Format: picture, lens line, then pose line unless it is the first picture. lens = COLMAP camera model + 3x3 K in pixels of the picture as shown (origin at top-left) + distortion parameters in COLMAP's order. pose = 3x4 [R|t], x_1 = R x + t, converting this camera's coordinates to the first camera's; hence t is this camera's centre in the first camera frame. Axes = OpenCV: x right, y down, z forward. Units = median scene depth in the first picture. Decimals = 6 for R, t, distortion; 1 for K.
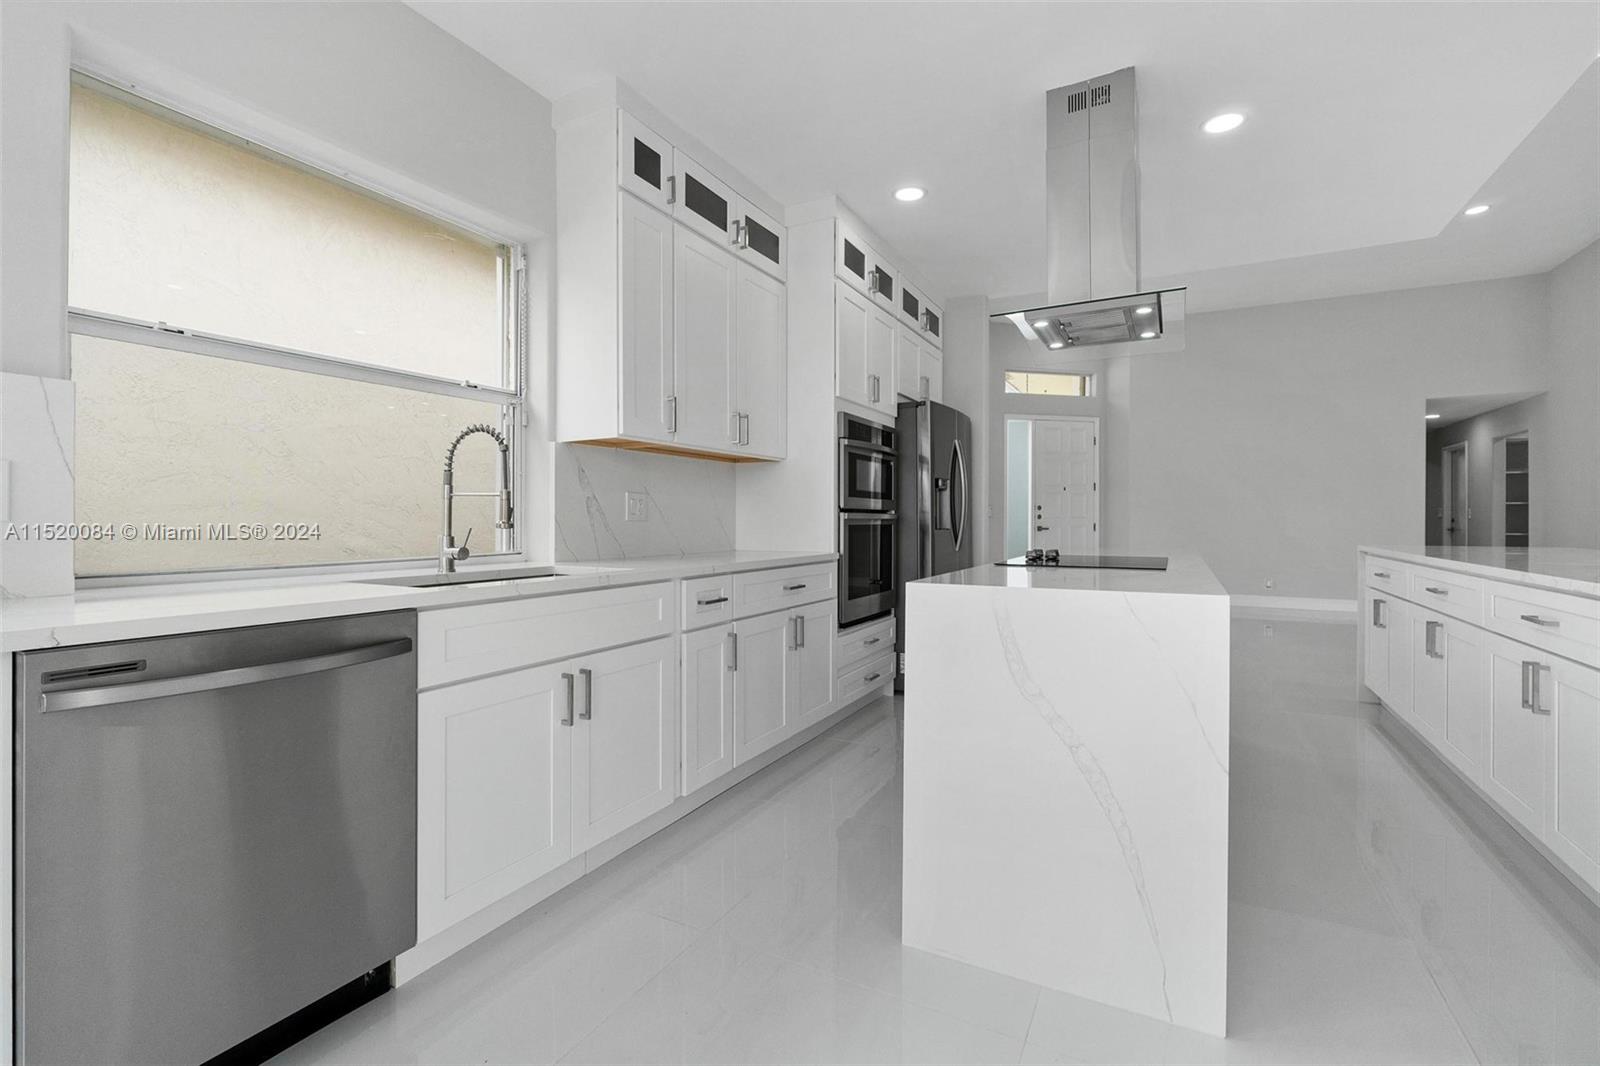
lens RADIAL K [[698.1, 0, 801.7], [0, 698.1, 524.8], [0, 0, 1]] dist [-0.000254, -0.000033]
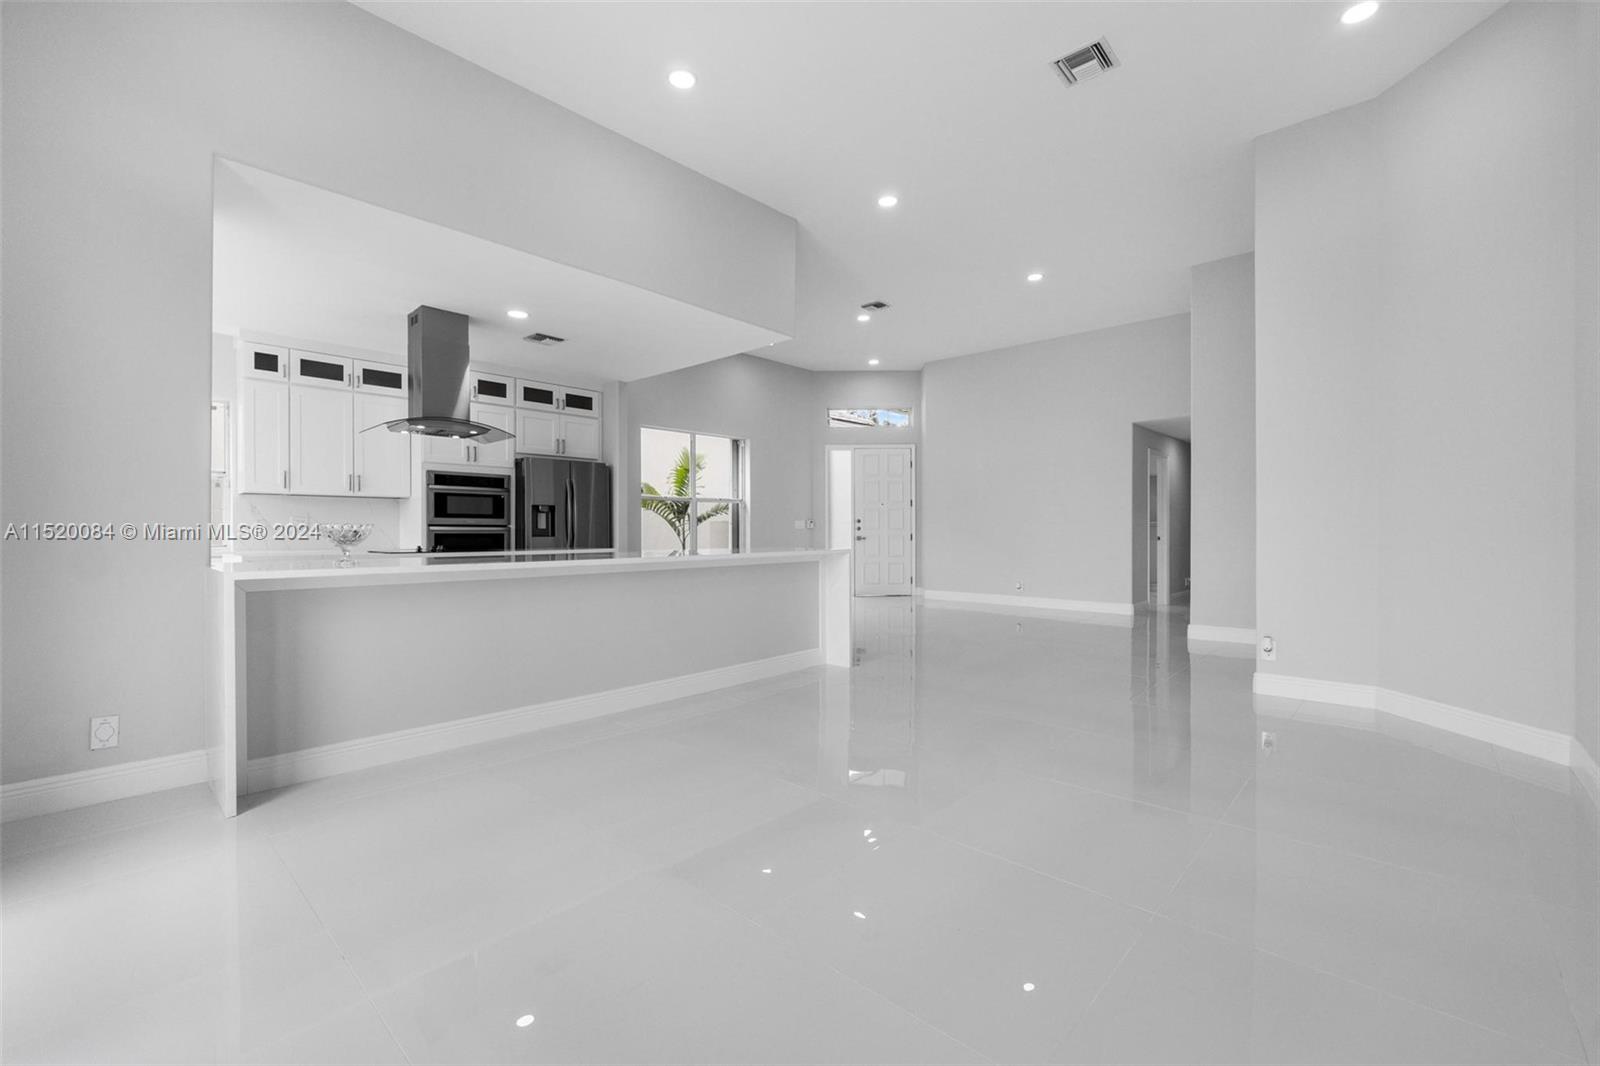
lens RADIAL K [[678.8, 0, 805.0], [0, 678.8, 522.6], [0, 0, 1]] dist [-0.004771, 0.000049]
pose [[0.969213, -0.007237, -0.246118, 1.029701], [0.001793, 0.999749, -0.022337, 0.008587], [0.246218, 0.021208, 0.968982, -0.314911]]
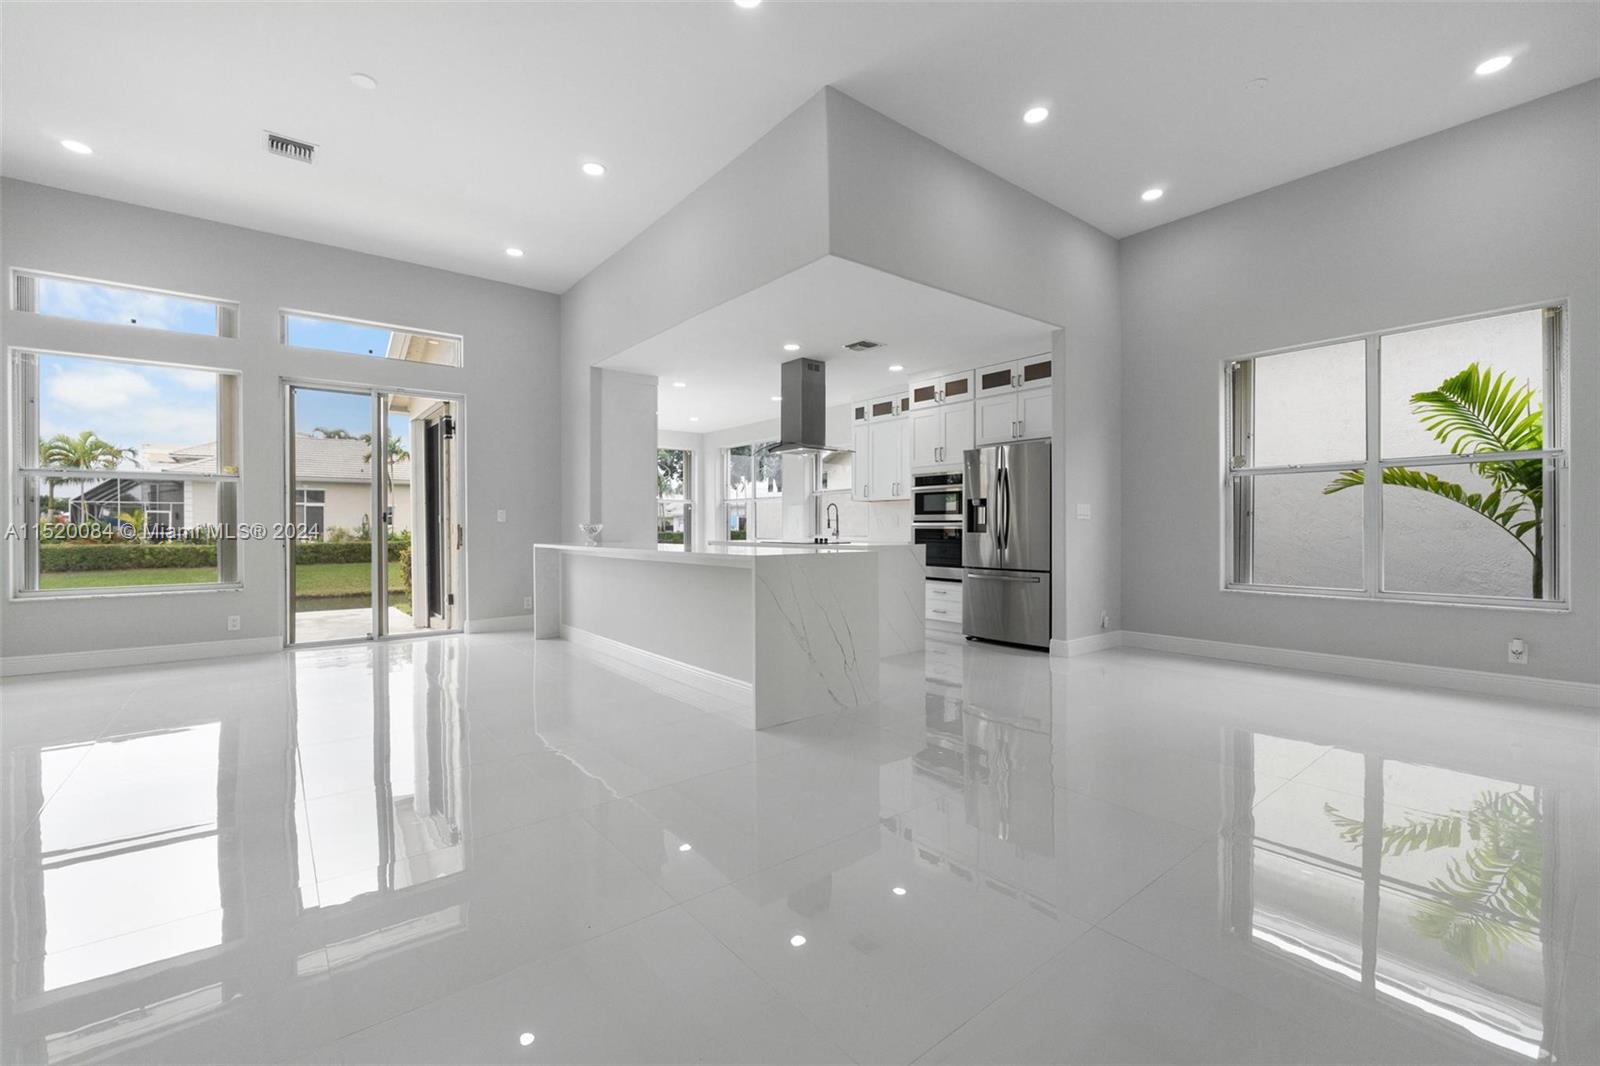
lens RADIAL K [[673.2, 0, 799.2], [0, 673.2, 525.7], [0, 0, 1]] dist [-0.004826, -0.000432]
pose [[-0.393908, -0.002579, -0.919146, 1.483680], [-0.006183, 0.999981, -0.000156, -0.005132], [0.919129, 0.005621, -0.393916, 1.081194]]
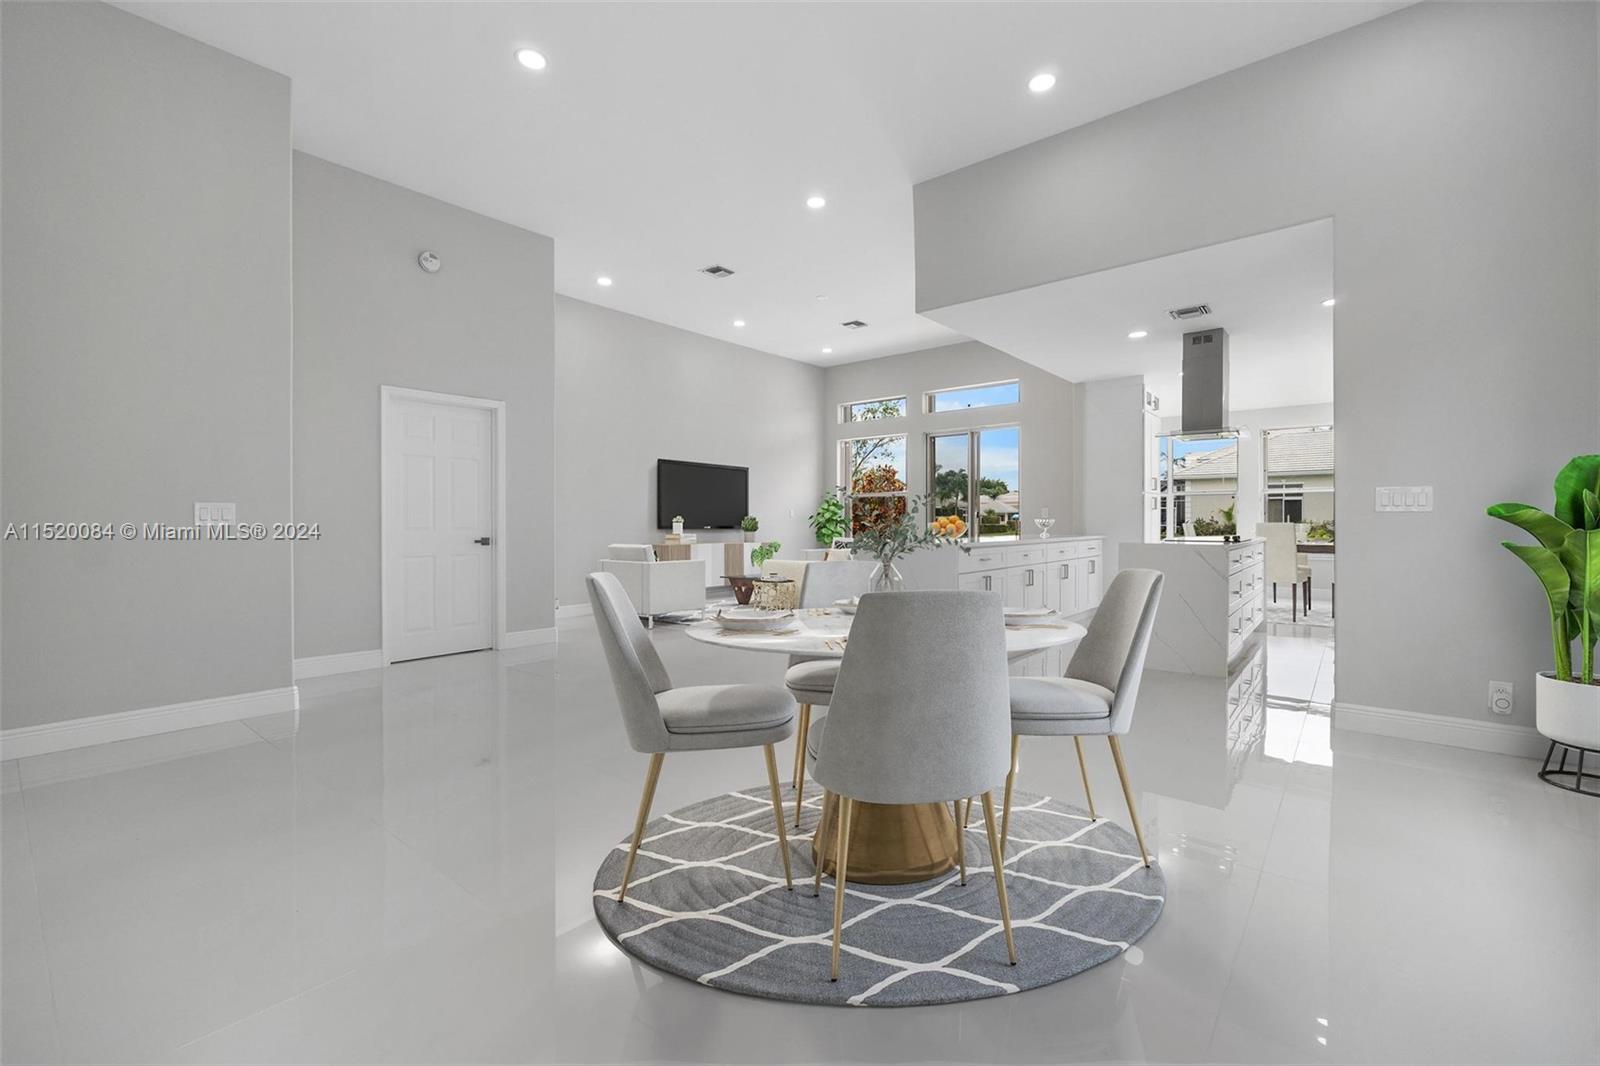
lens RADIAL K [[686.1, 0, 800.0], [0, 686.1, 533.0], [0, 0, 1]] dist [-0.002222, -0.000105]
pose [[-0.981576, -0.002794, 0.191054, 0.701383], [0.001937, 0.999696, 0.024571, -0.014848], [-0.191064, 0.024489, -0.981272, 1.889147]]
